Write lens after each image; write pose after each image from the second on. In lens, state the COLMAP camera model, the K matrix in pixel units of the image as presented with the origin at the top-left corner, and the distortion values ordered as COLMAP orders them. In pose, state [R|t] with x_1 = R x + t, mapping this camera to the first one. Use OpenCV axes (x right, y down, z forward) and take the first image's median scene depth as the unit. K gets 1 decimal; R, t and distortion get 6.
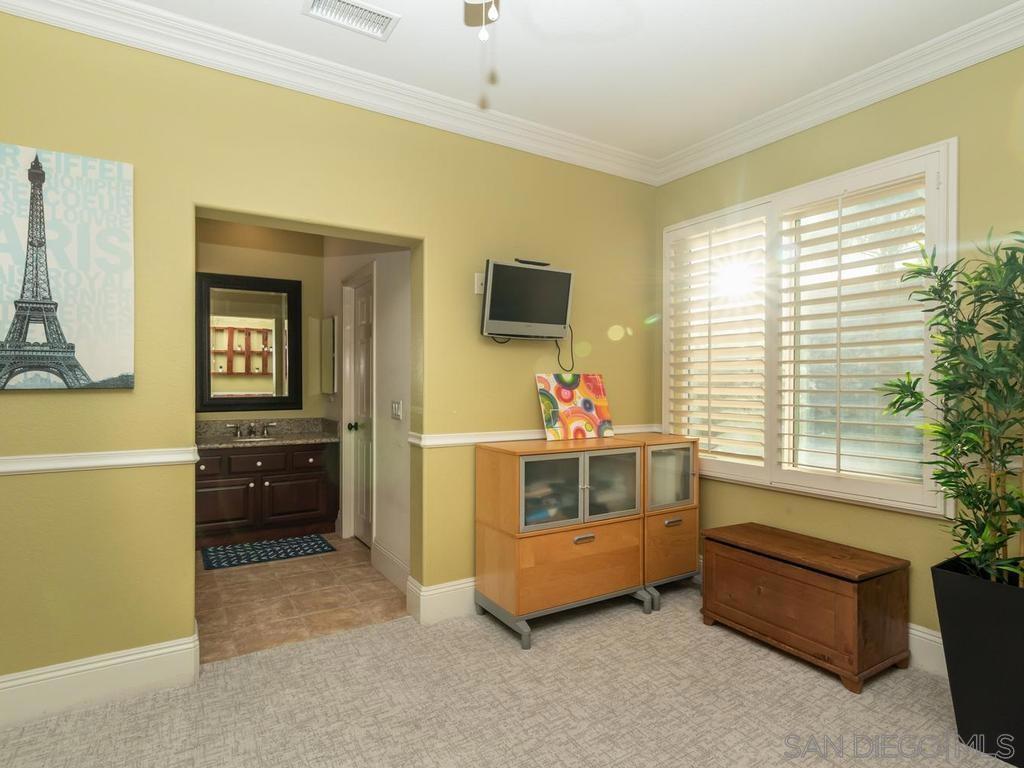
lens RADIAL K [[559.0, 0, 512.3], [0, 559.0, 386.7], [0, 0, 1]] dist [0.002754, -0.000610]
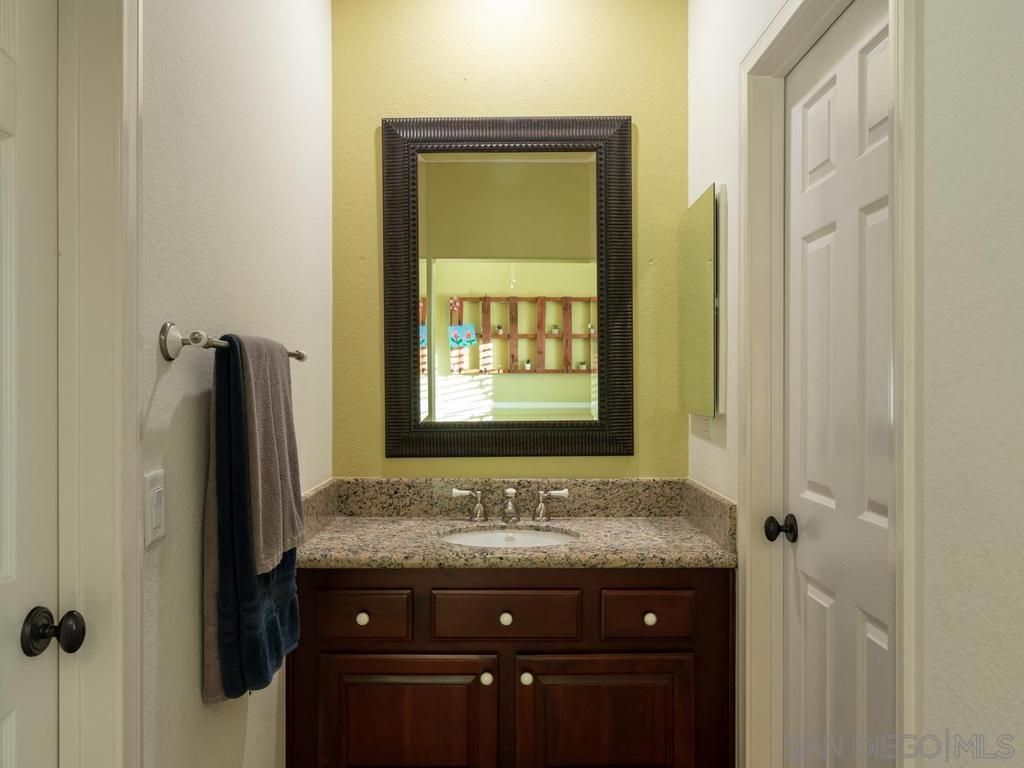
lens RADIAL K [[726.4, 0, 512.0], [0, 726.4, 384.0], [0, 0, 1]] dist [0.000203, -0.000544]
pose [[0.844005, -0.004283, -0.536318, -0.190750], [-0.001995, 0.999936, -0.011126, -0.002870], [0.536332, 0.010460, 0.843942, 0.570650]]
